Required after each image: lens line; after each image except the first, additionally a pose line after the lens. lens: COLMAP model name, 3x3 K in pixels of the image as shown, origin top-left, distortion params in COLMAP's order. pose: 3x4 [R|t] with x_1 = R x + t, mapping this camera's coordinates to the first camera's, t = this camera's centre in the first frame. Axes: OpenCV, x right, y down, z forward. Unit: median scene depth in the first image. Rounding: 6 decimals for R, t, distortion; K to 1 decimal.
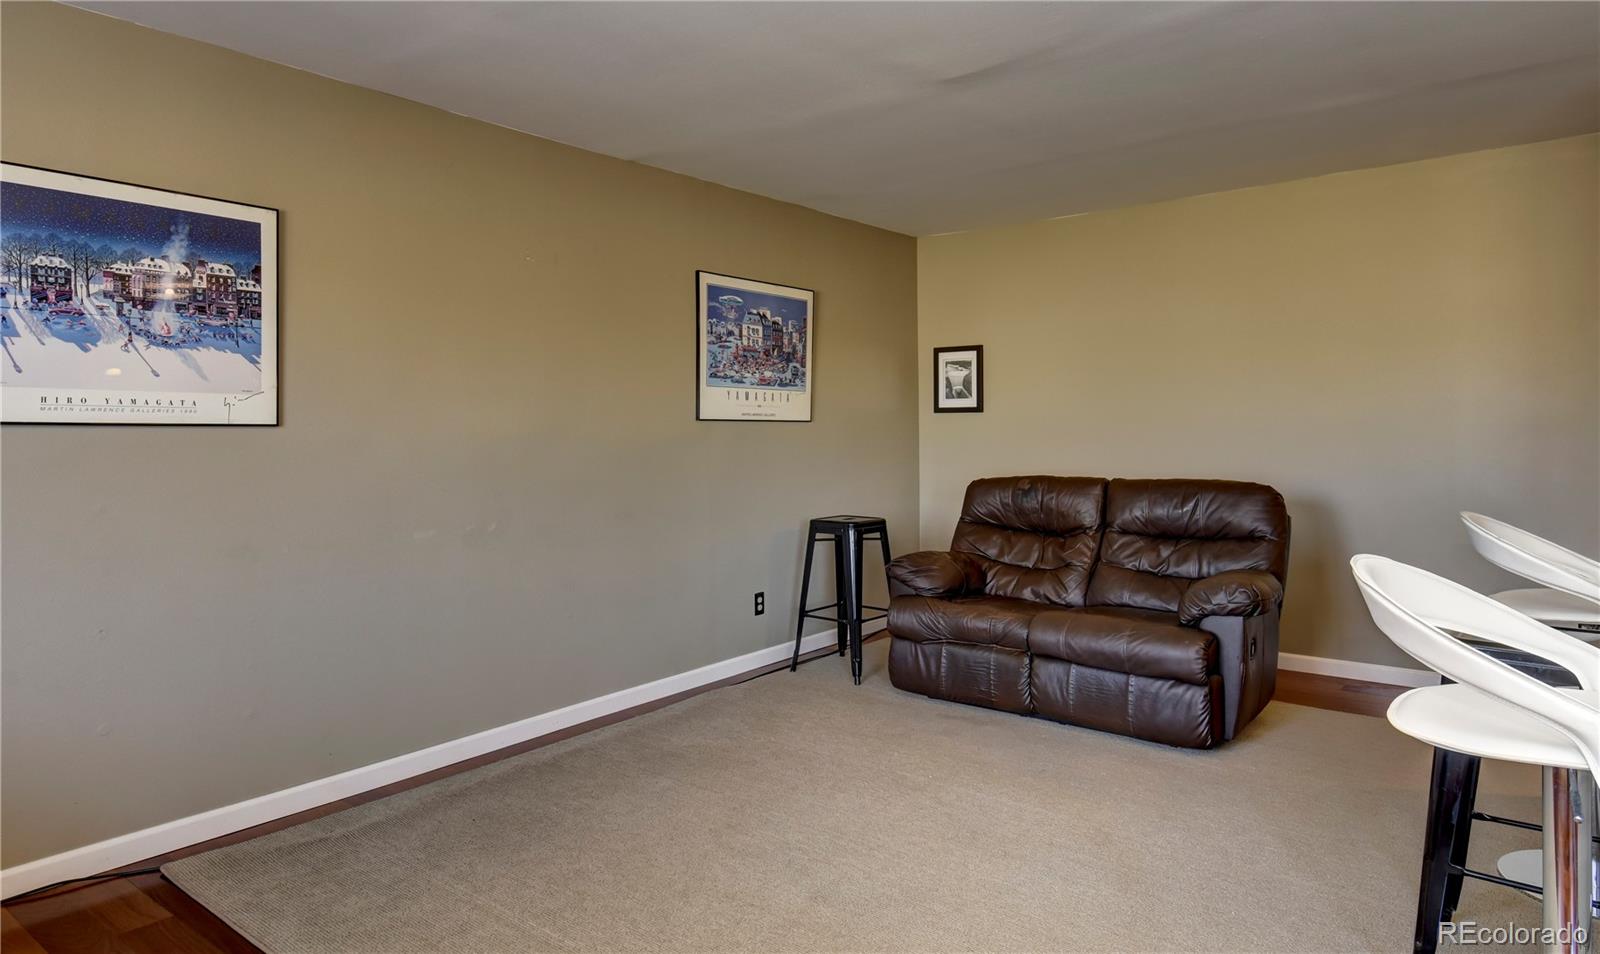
lens RADIAL K [[897.1, 0, 760.4], [0, 897.1, 437.2], [0, 0, 1]] dist [-0.004128, -0.000492]
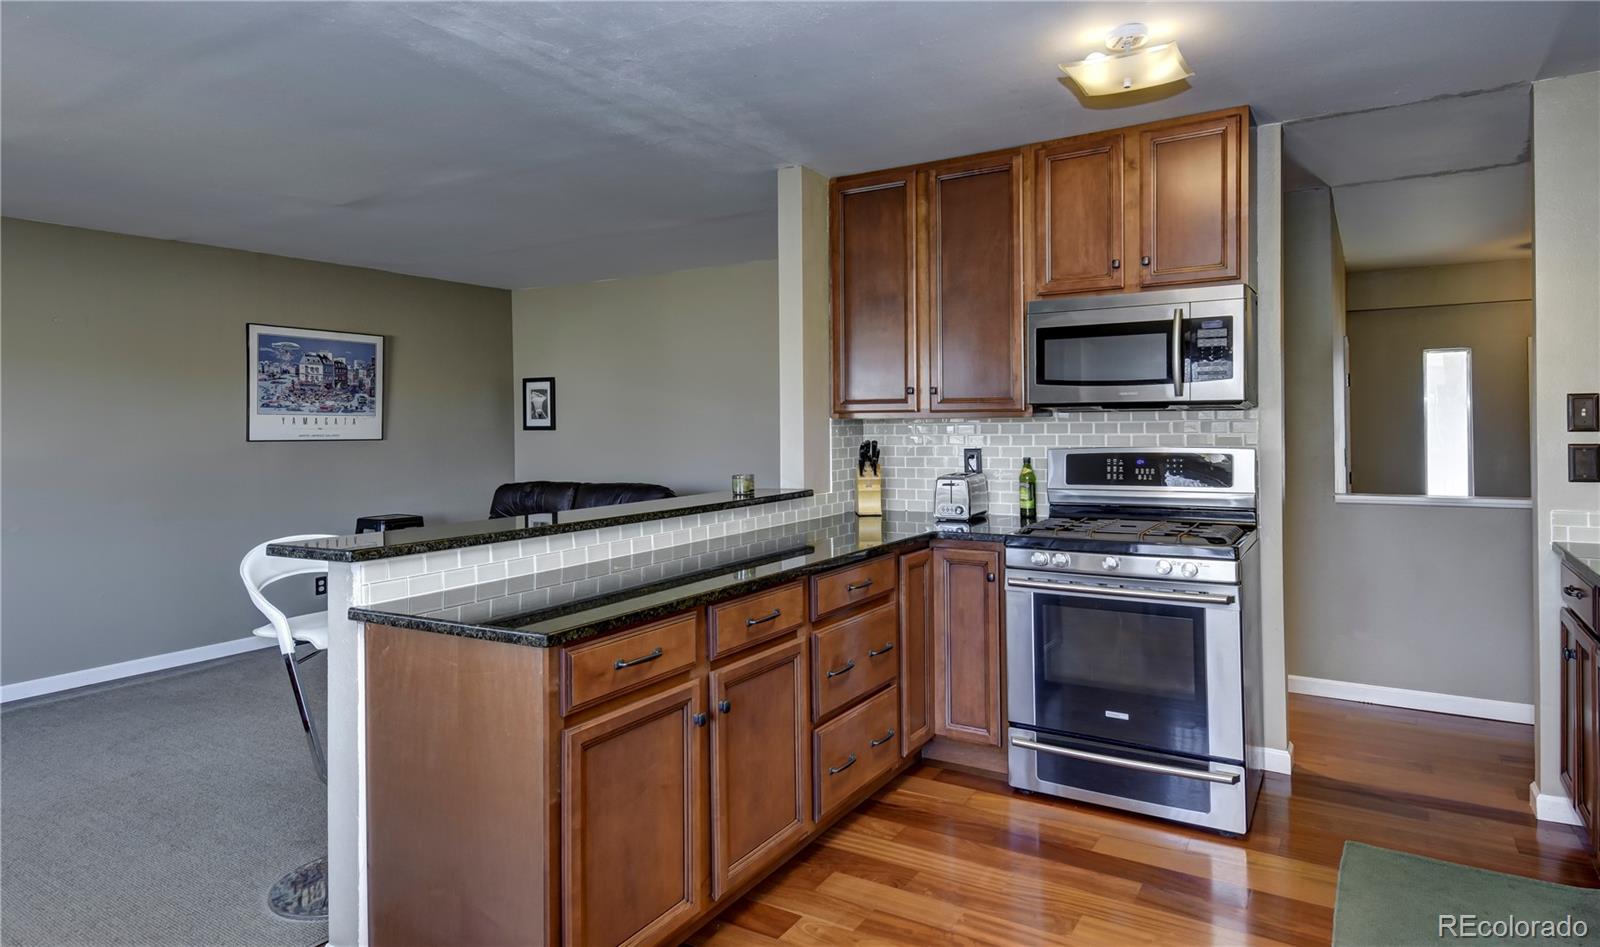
lens RADIAL K [[872.1, 0, 808.1], [0, 872.1, 425.4], [0, 0, 1]] dist [0.003275, -0.000556]
pose [[0.989988, -0.003088, 0.141118, 0.505656], [0.005021, 0.999898, -0.013345, -0.019417], [-0.141063, 0.013920, 0.989903, -0.311990]]
